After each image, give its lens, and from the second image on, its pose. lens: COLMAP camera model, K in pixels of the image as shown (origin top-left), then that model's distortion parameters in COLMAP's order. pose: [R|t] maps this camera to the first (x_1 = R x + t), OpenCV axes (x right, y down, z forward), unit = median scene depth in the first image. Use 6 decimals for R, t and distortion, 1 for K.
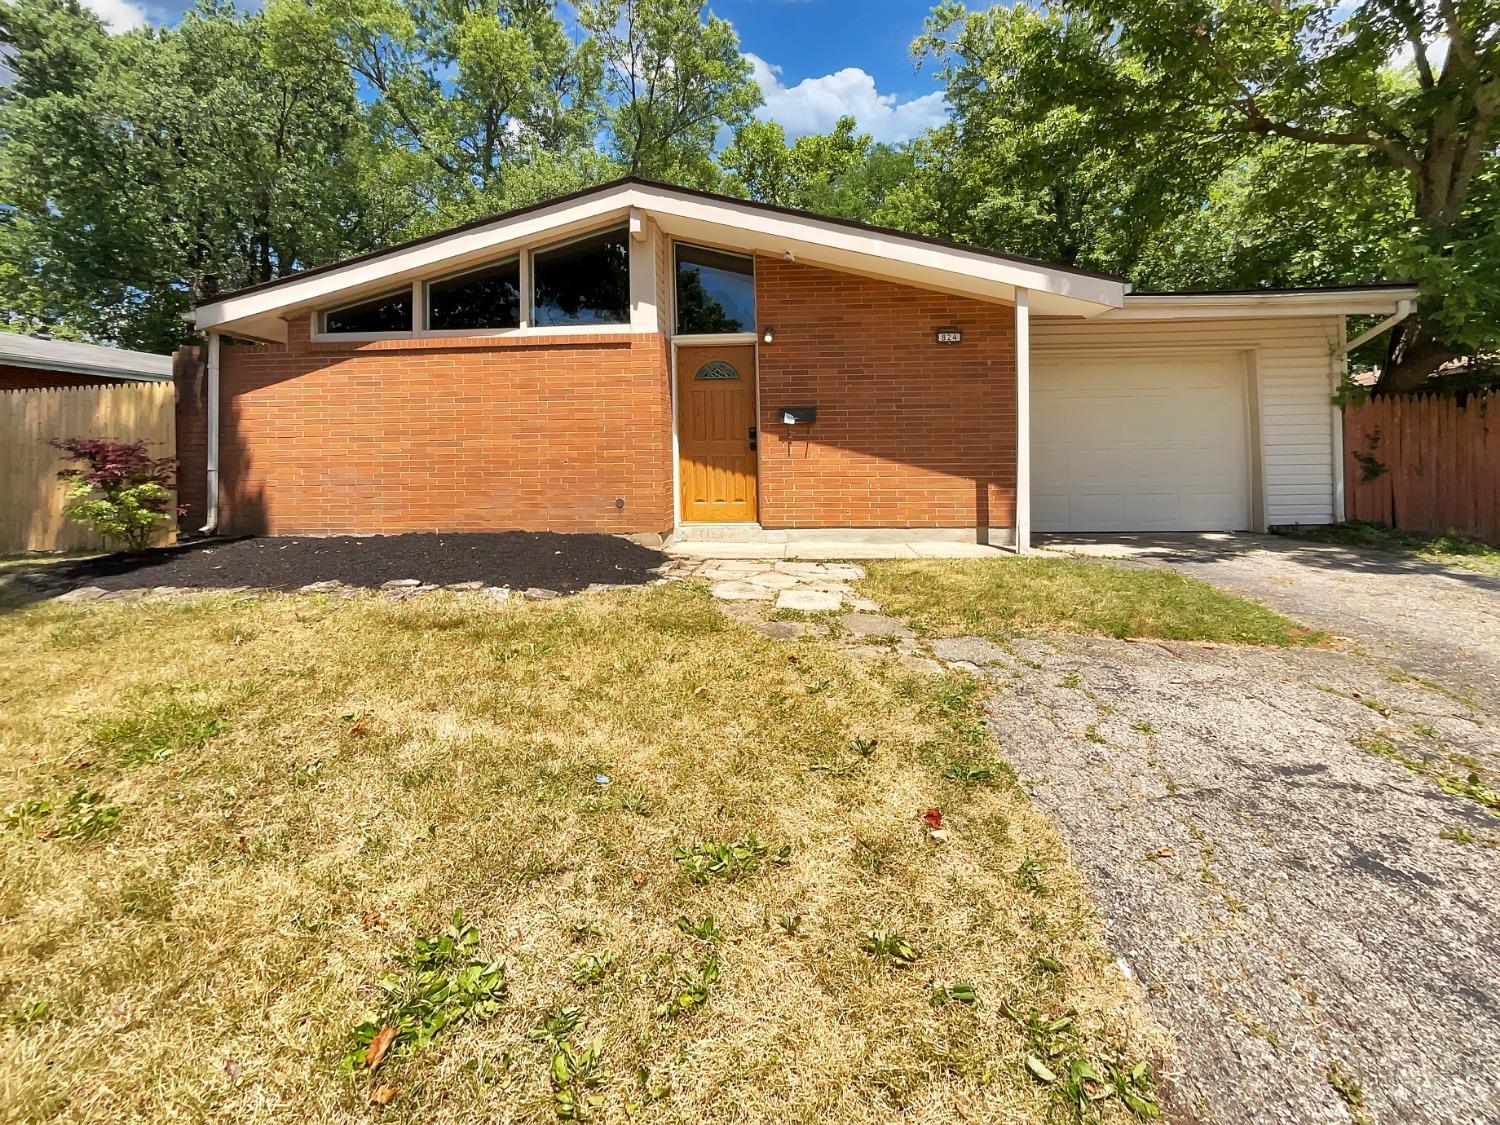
lens RADIAL K [[602.5, 0, 815.0], [0, 602.5, 540.5], [0, 0, 1]] dist [0.007793, -0.002782]
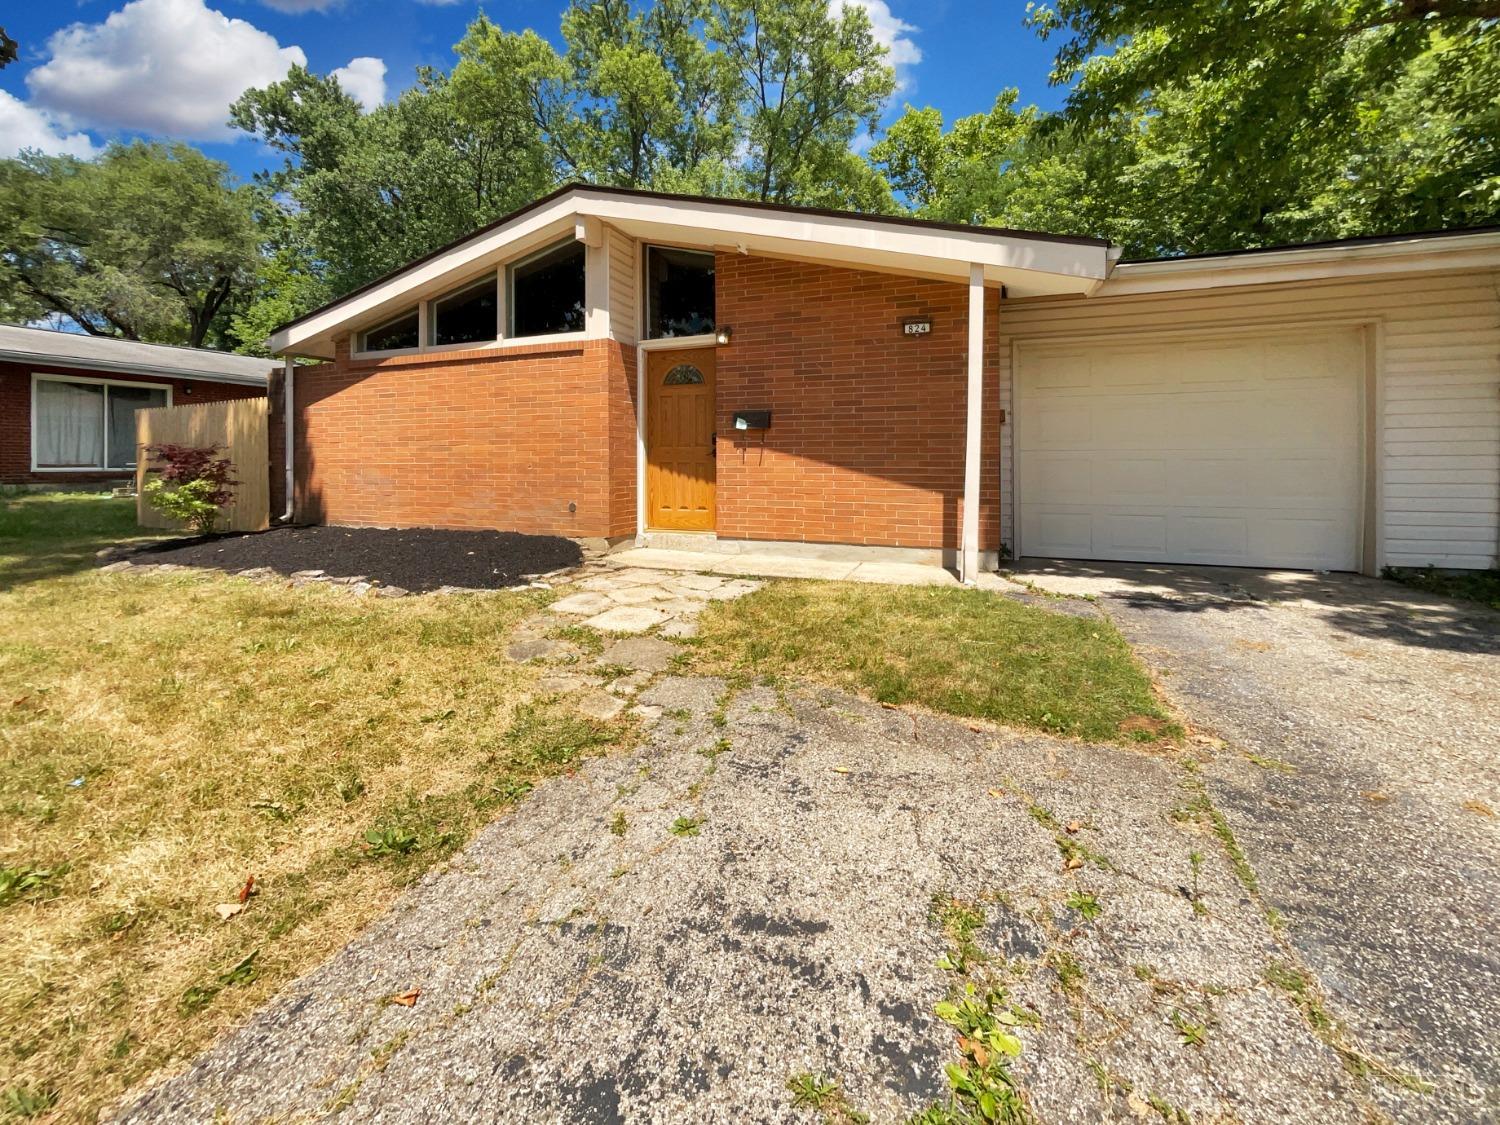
lens RADIAL K [[608.2, 0, 750.0], [0, 608.2, 562.5], [0, 0, 1]] dist [0.003467, 0.000396]
pose [[0.957851, 0.057921, -0.281365, 0.252970], [-0.050462, 0.998158, 0.033690, -0.017666], [0.282798, -0.018072, 0.959009, 0.084503]]
